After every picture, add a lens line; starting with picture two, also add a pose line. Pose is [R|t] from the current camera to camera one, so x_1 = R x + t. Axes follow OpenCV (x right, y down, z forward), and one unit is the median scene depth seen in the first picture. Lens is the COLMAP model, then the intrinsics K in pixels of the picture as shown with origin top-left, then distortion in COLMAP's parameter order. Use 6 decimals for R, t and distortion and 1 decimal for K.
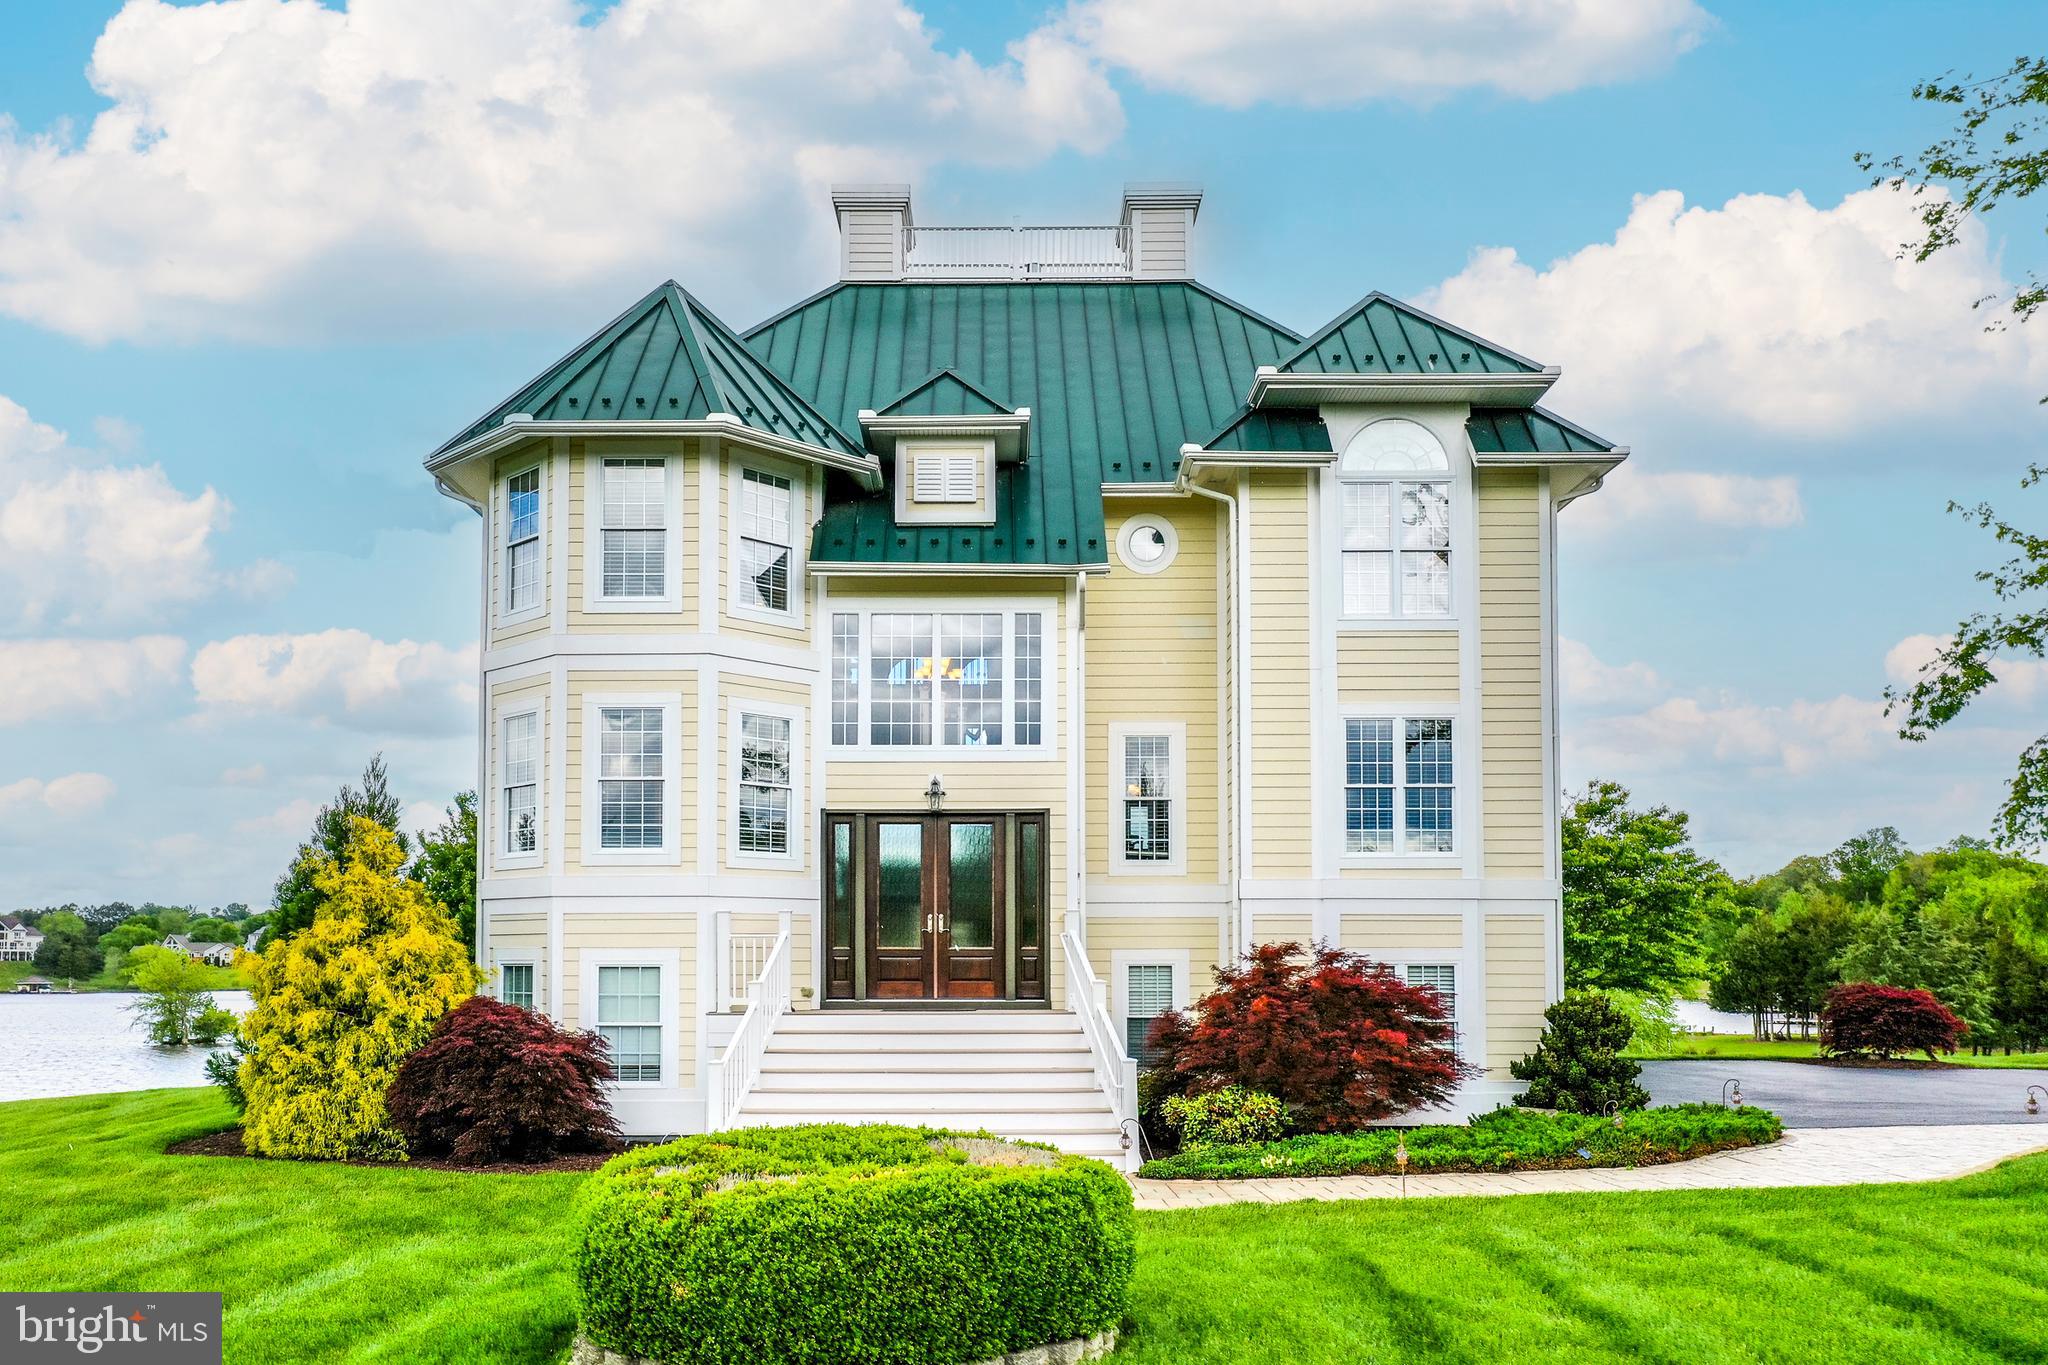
lens RADIAL K [[1664.0, 0, 975.5], [0, 1664.0, 853.0], [0, 0, 1]] dist [0.000442, -0.000021]
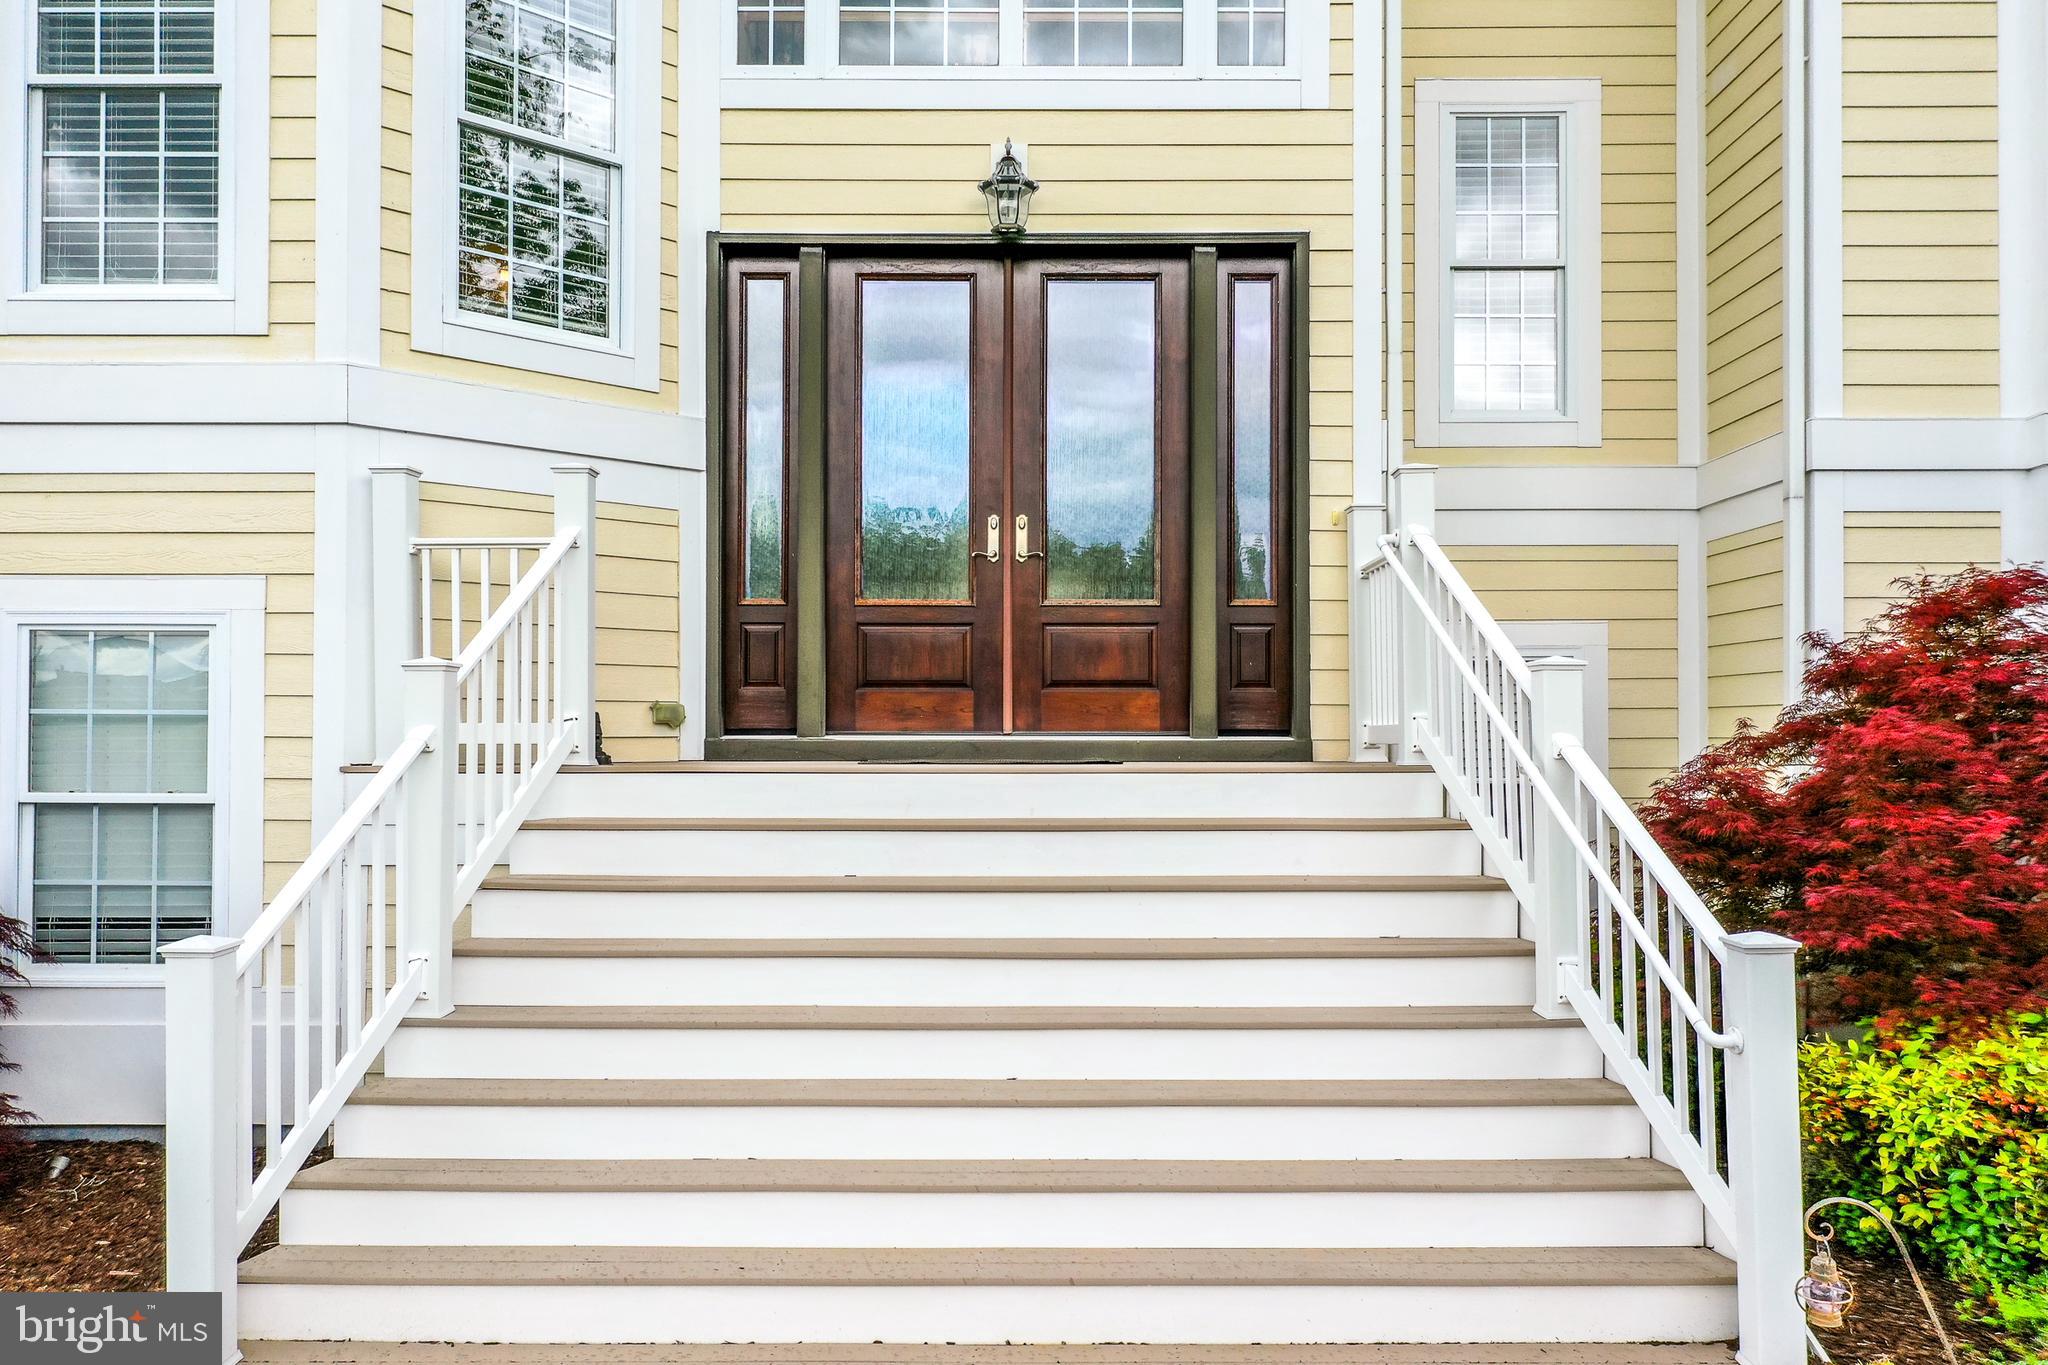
lens RADIAL K [[1618.3, 0, 1023.2], [0, 1618.3, 724.9], [0, 0, 1]] dist [-0.008021, 0.000555]
pose [[0.999992, 0.001846, 0.003644, -0.022182], [-0.002063, 0.998163, 0.060557, 0.063636], [-0.003526, -0.060564, 0.998158, 0.631952]]
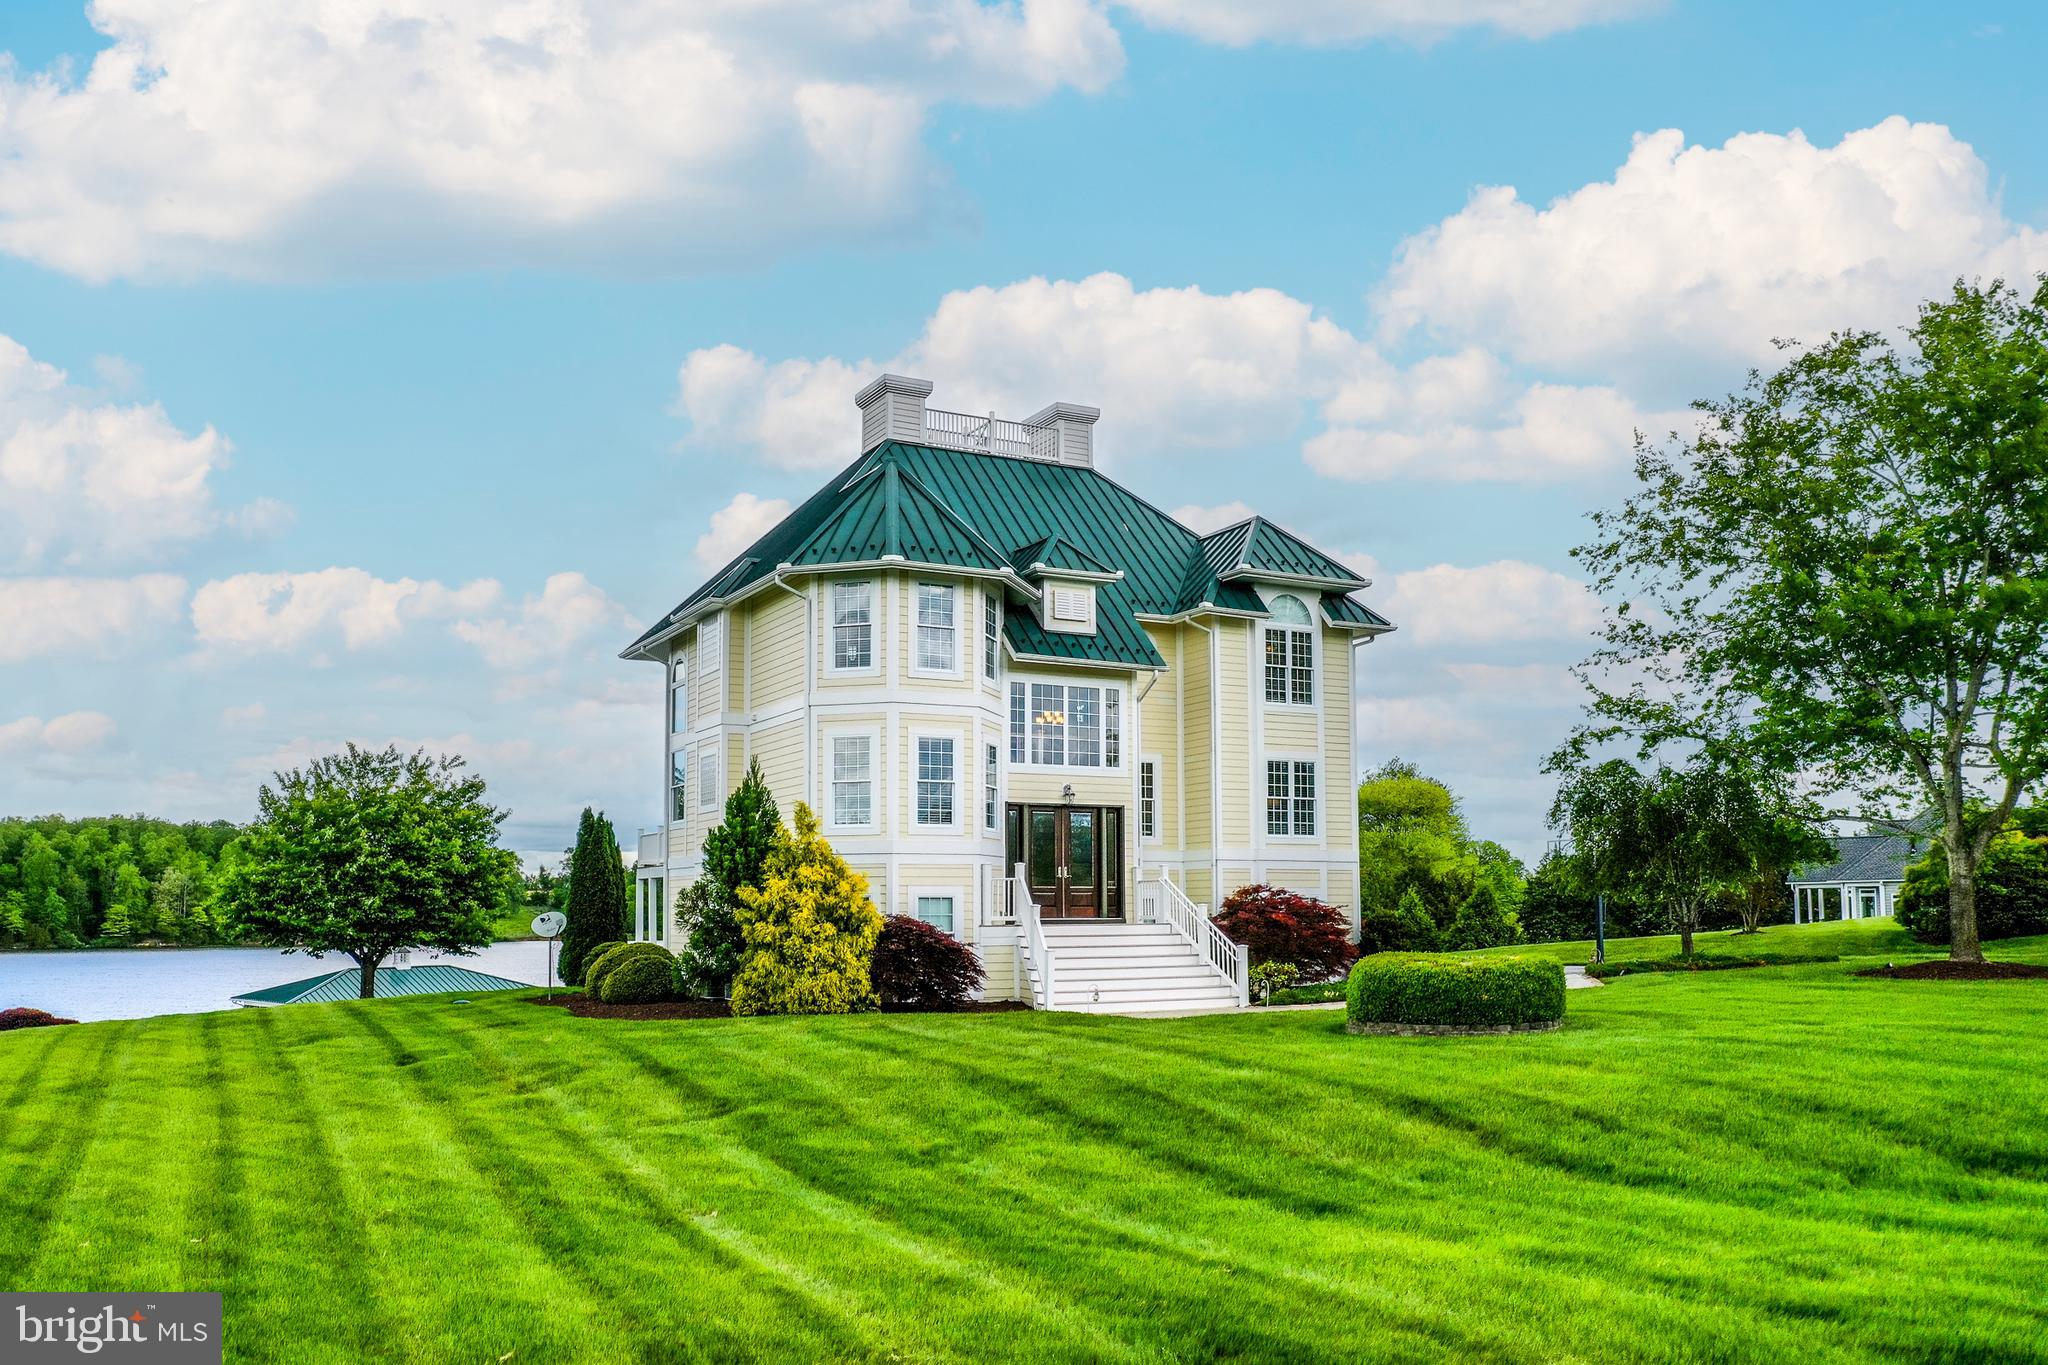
lens RADIAL K [[1618.3, 0, 1023.2], [0, 1618.3, 724.9], [0, 0, 1]] dist [-0.008021, 0.000555]
pose [[0.877898, 0.051527, 0.476067, -0.846300], [-0.025488, 0.997812, -0.060997, -0.004940], [-0.478169, 0.041415, 0.877291, -0.409603]]
